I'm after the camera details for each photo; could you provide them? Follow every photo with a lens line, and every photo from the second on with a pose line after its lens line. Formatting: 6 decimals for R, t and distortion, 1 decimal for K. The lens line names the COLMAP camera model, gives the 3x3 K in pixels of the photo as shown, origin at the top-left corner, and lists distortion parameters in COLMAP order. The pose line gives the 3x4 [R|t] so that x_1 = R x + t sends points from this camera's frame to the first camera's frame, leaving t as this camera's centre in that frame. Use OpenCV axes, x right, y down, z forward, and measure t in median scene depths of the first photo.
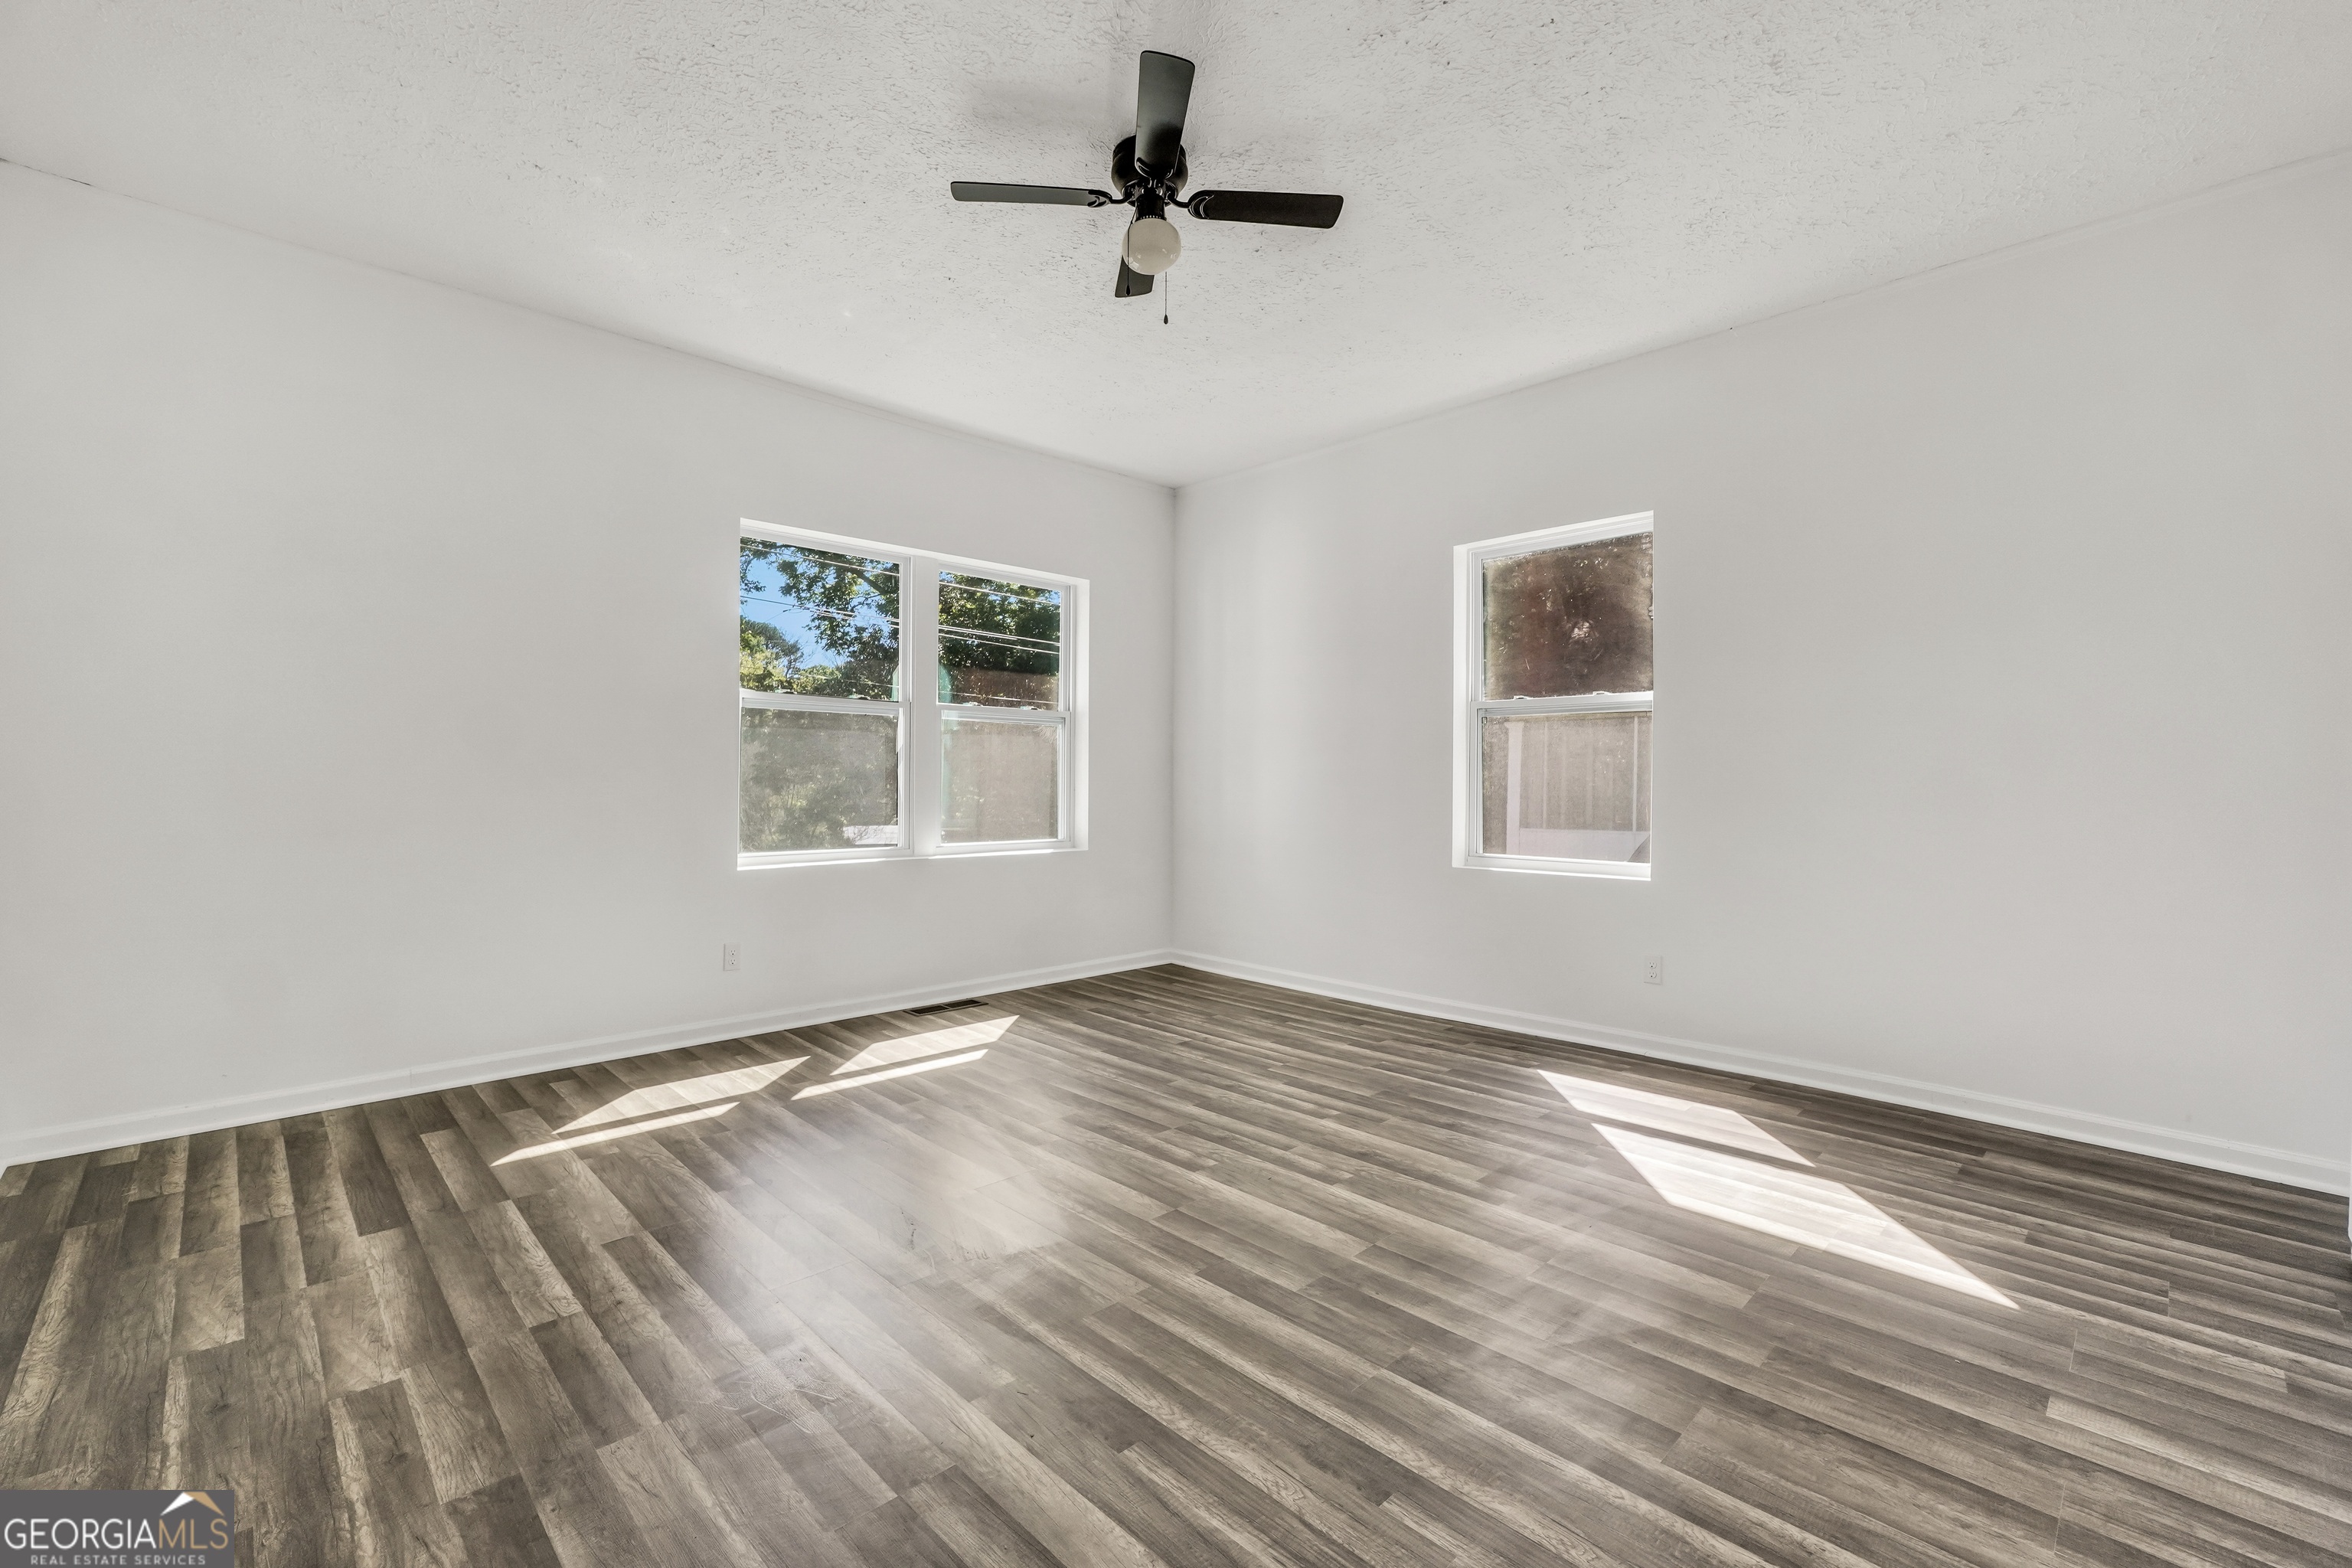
lens RADIAL K [[999.7, 0, 1159.6], [0, 999.7, 791.5], [0, 0, 1]] dist [-0.018954, 0.008029]
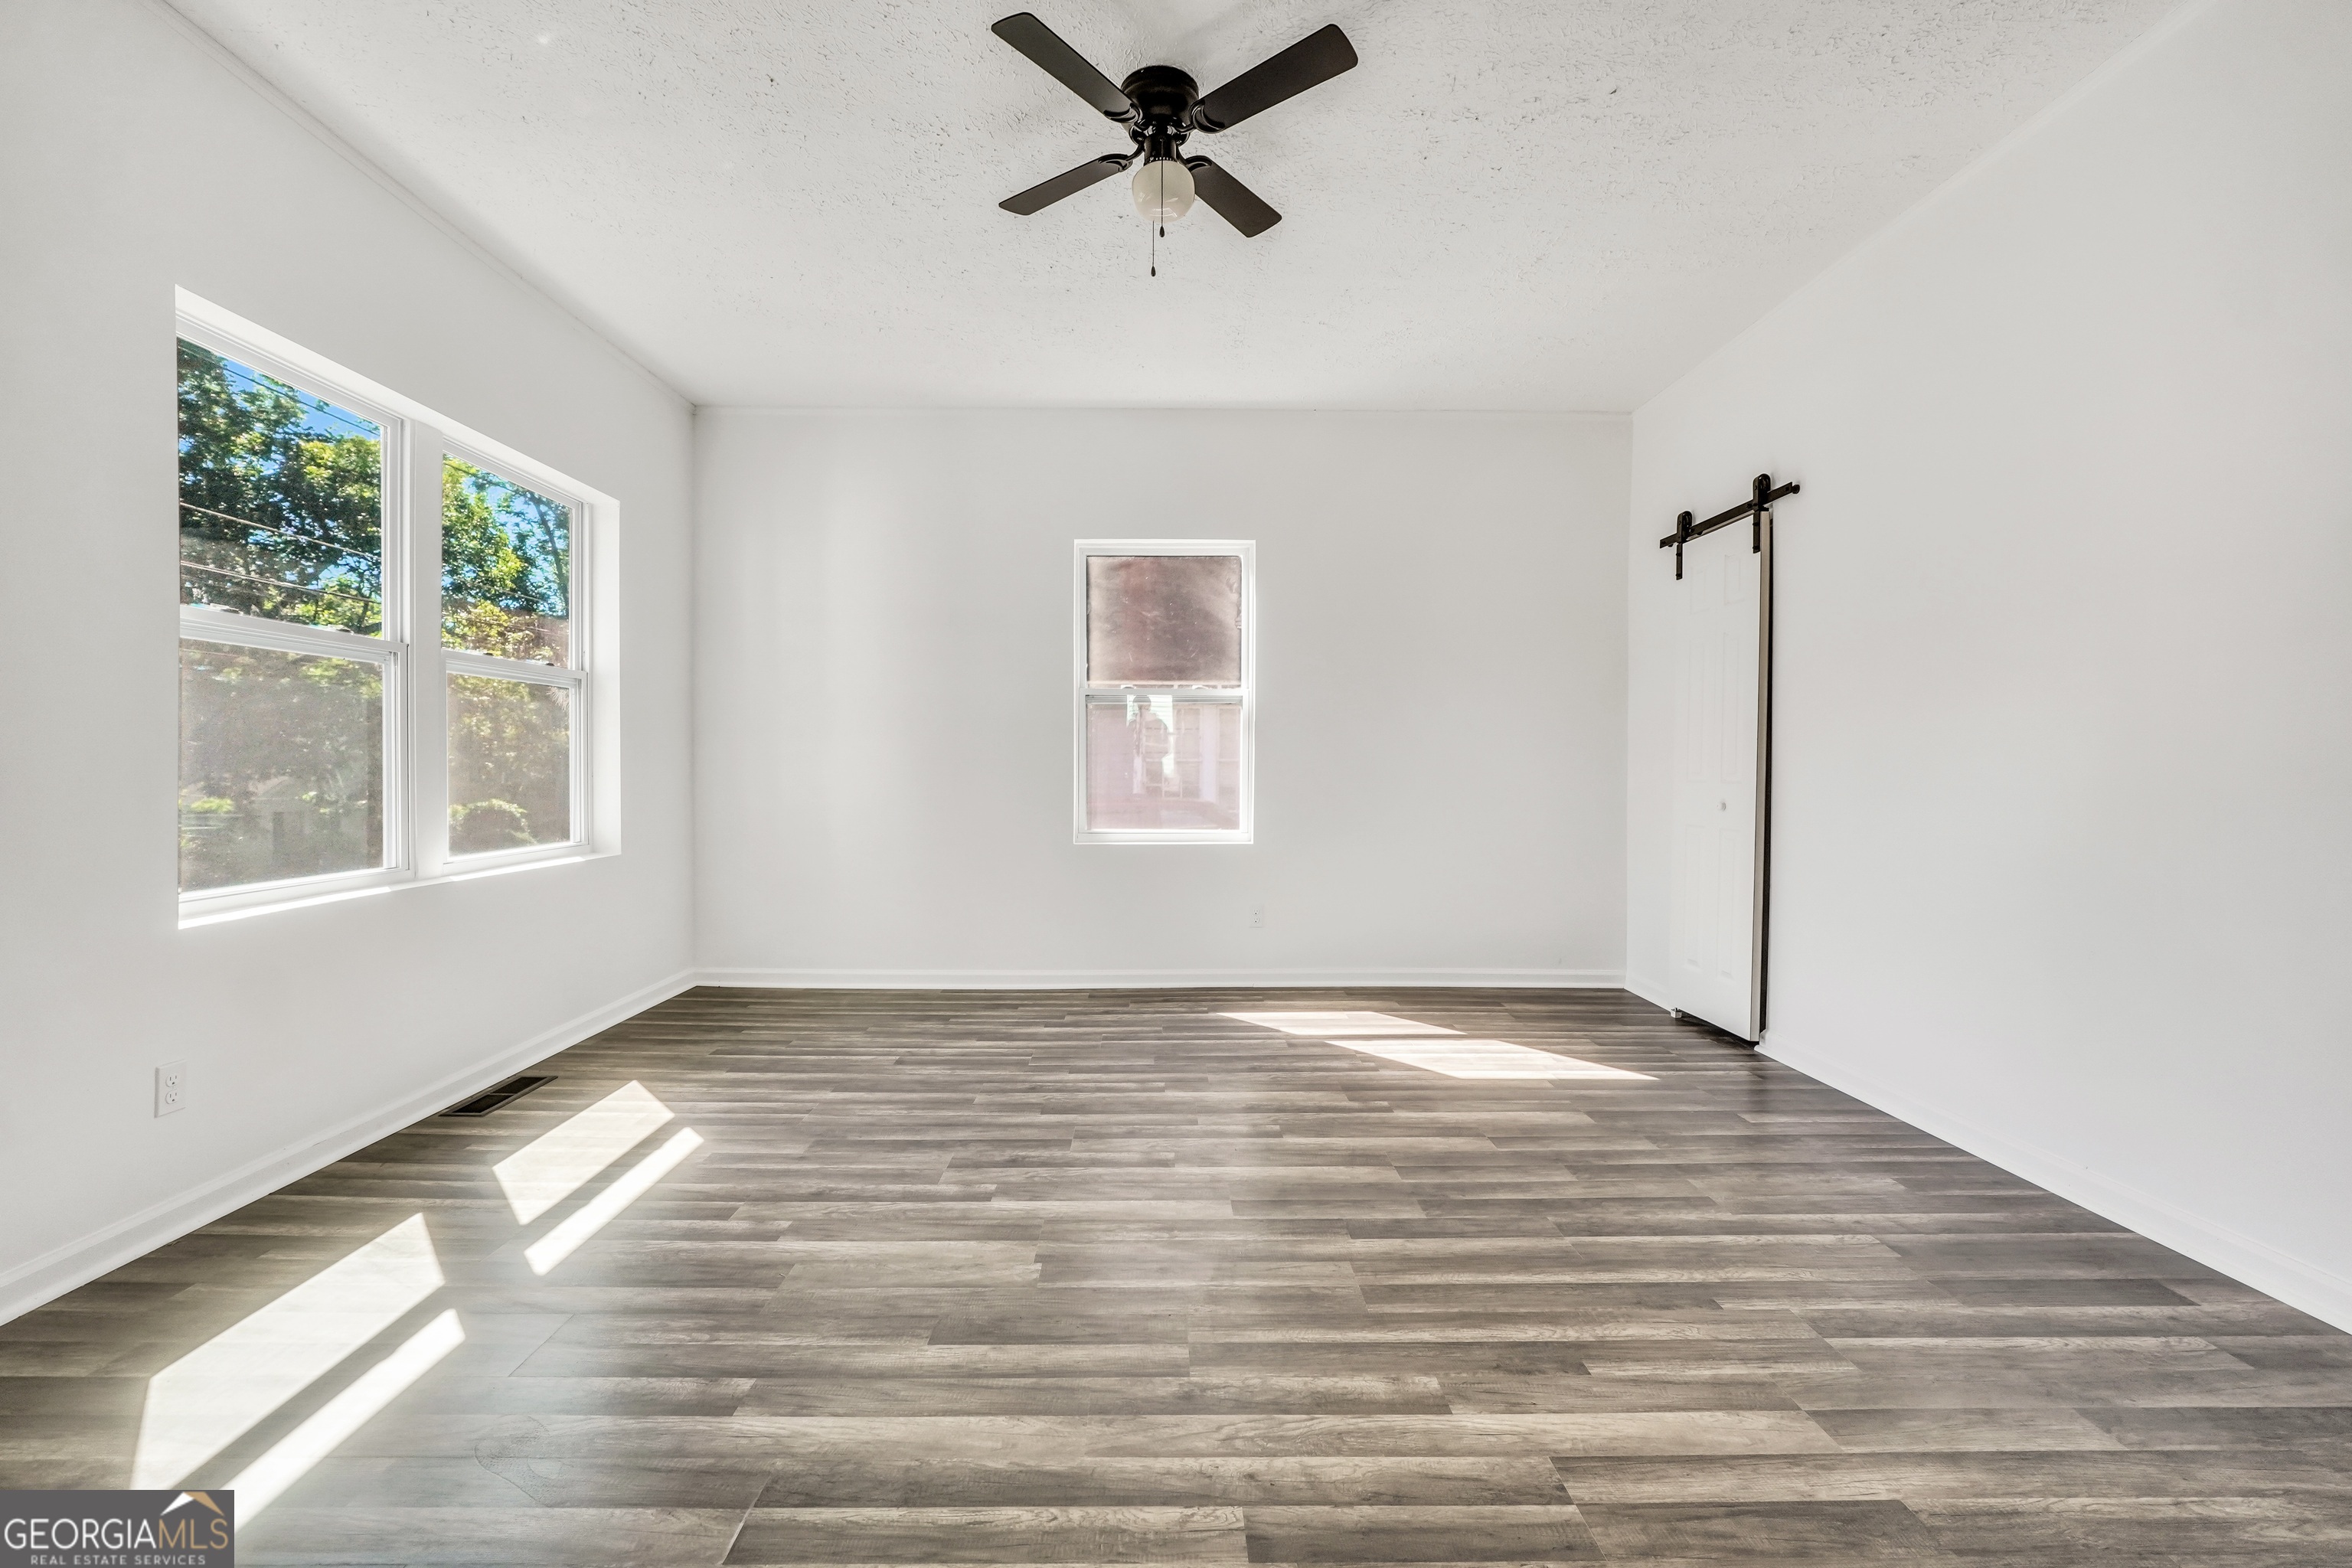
lens RADIAL K [[995.6, 0, 1158.2], [0, 995.6, 788.5], [0, 0, 1]] dist [-0.021267, 0.008858]
pose [[0.684771, -0.023841, 0.728368, -0.577706], [0.009917, 0.999677, 0.023398, -0.009710], [-0.728691, -0.008799, 0.684786, 0.299279]]
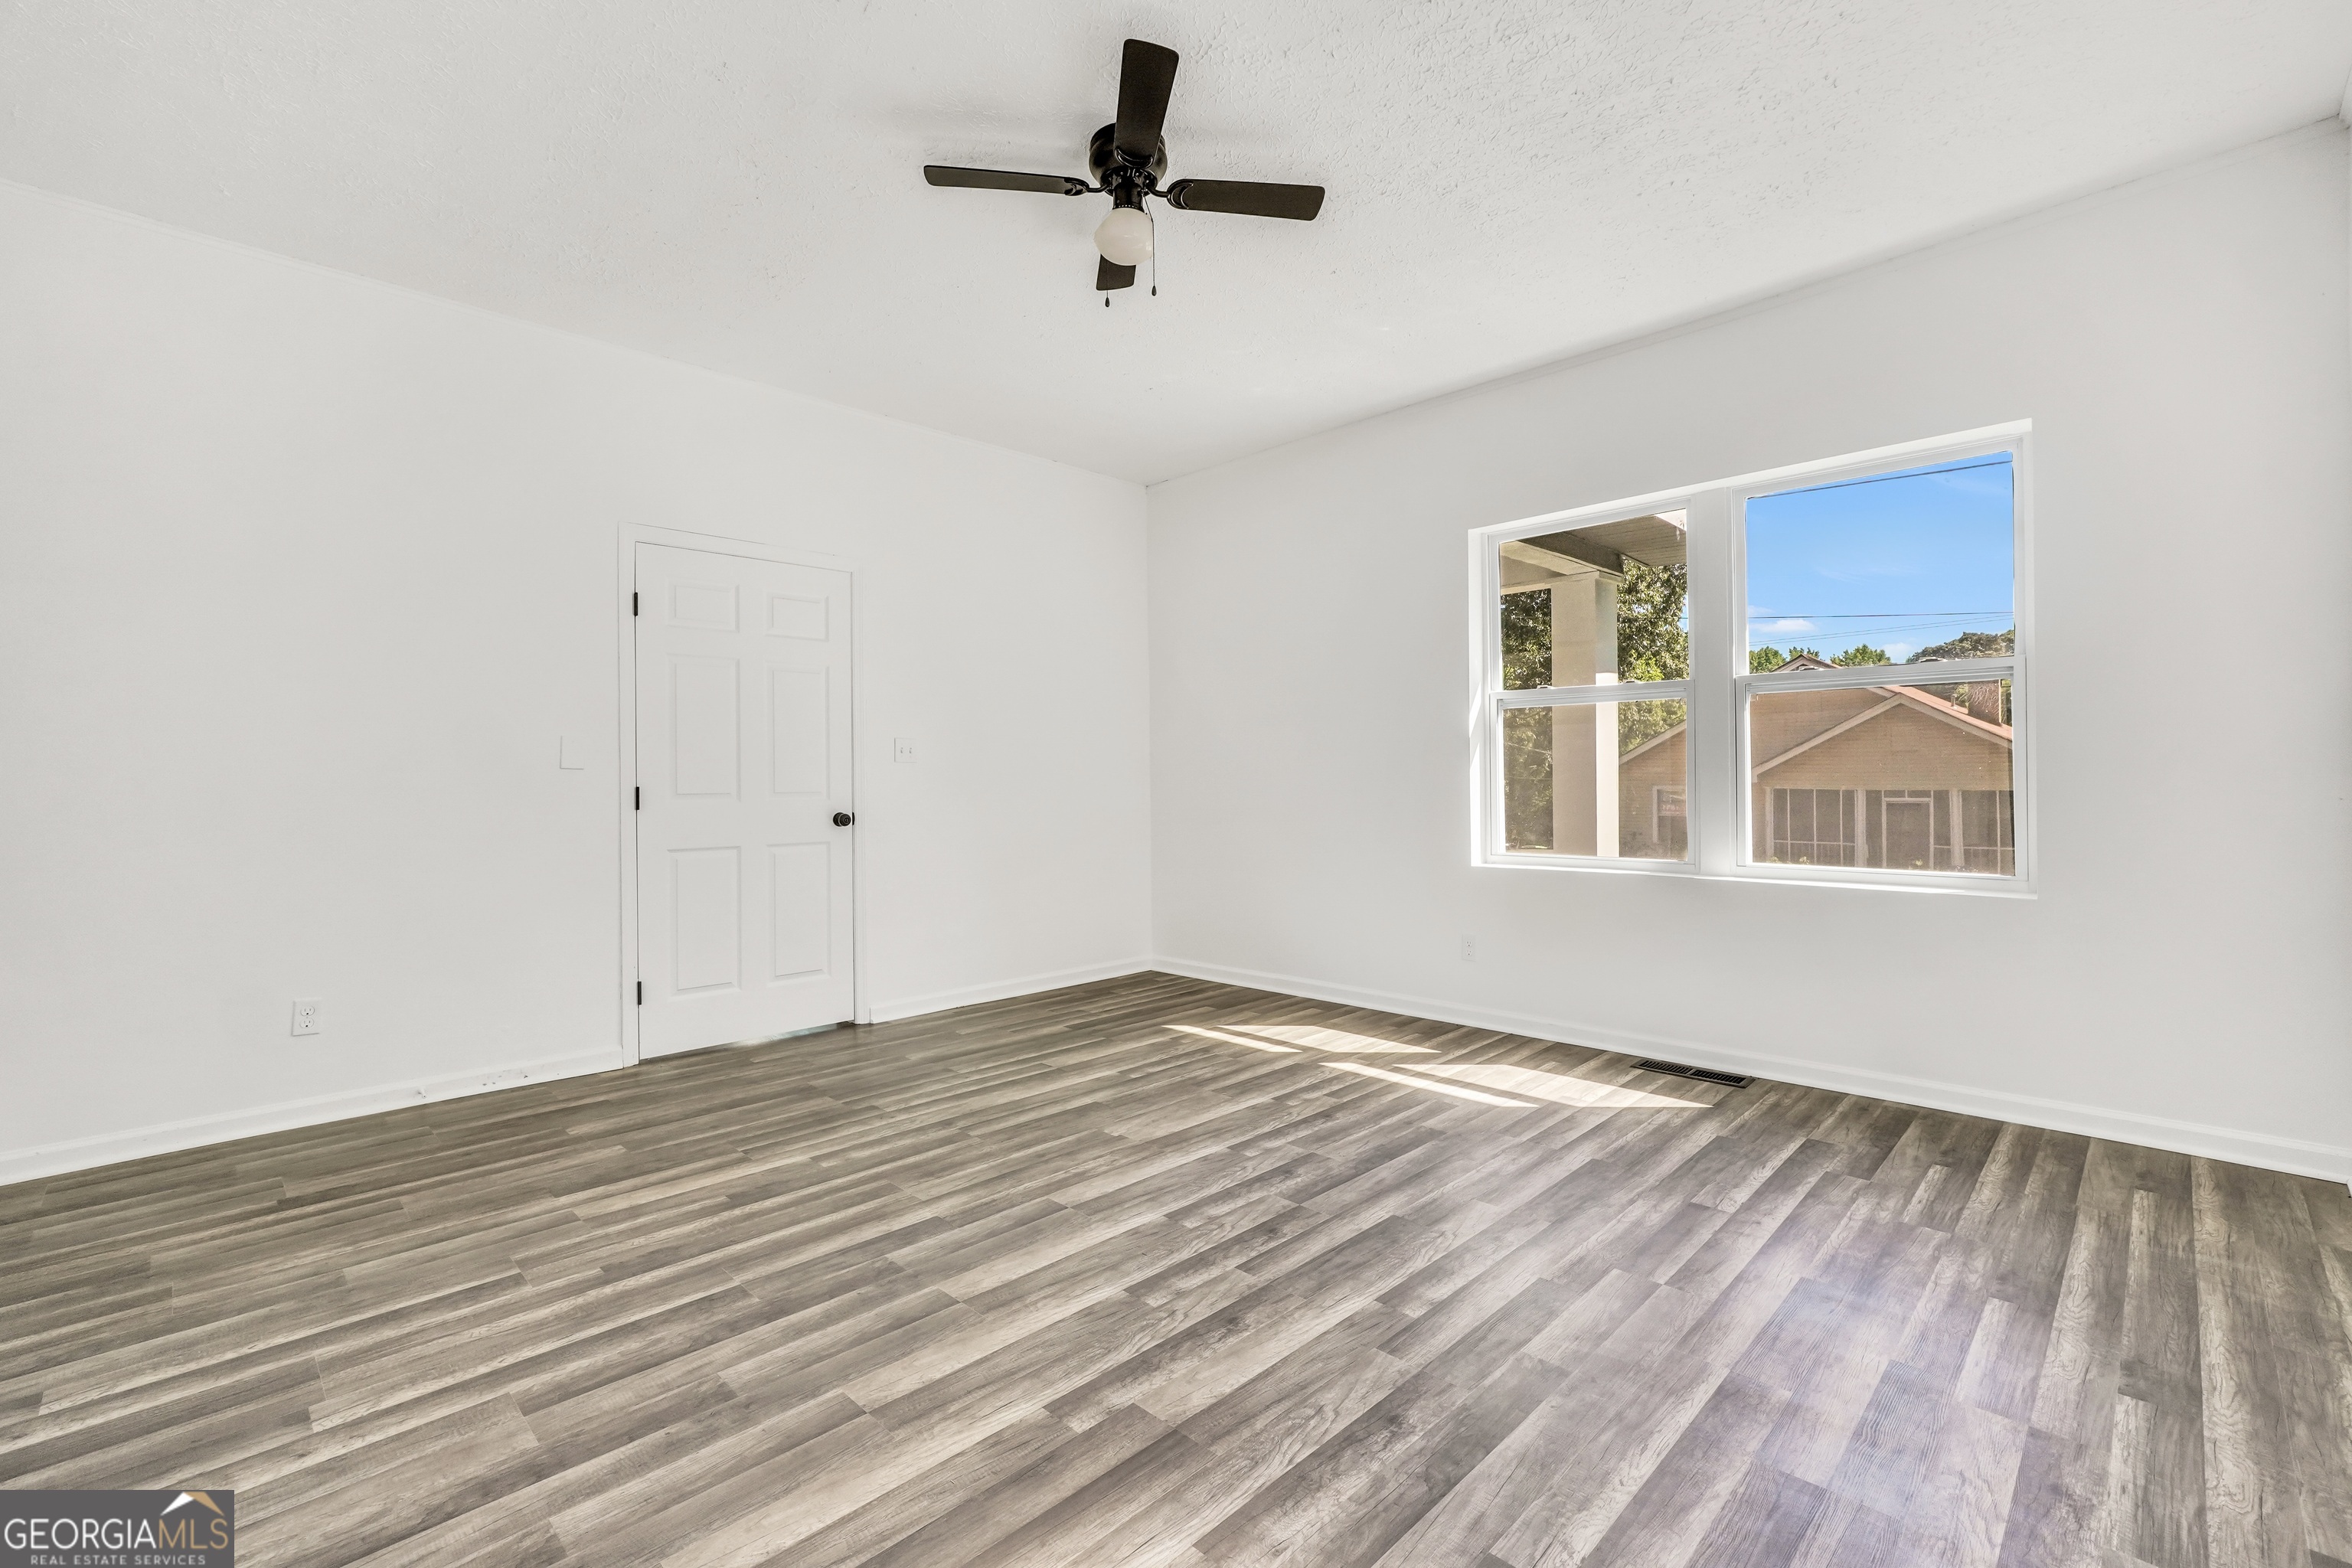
lens RADIAL K [[995.6, 0, 1158.2], [0, 995.6, 788.5], [0, 0, 1]] dist [-0.021267, 0.008858]
pose [[0.017017, 0.001923, -0.999853, 0.798357], [-0.003528, 0.999992, 0.001863, -0.005986], [0.999849, 0.003496, 0.017023, 0.838082]]
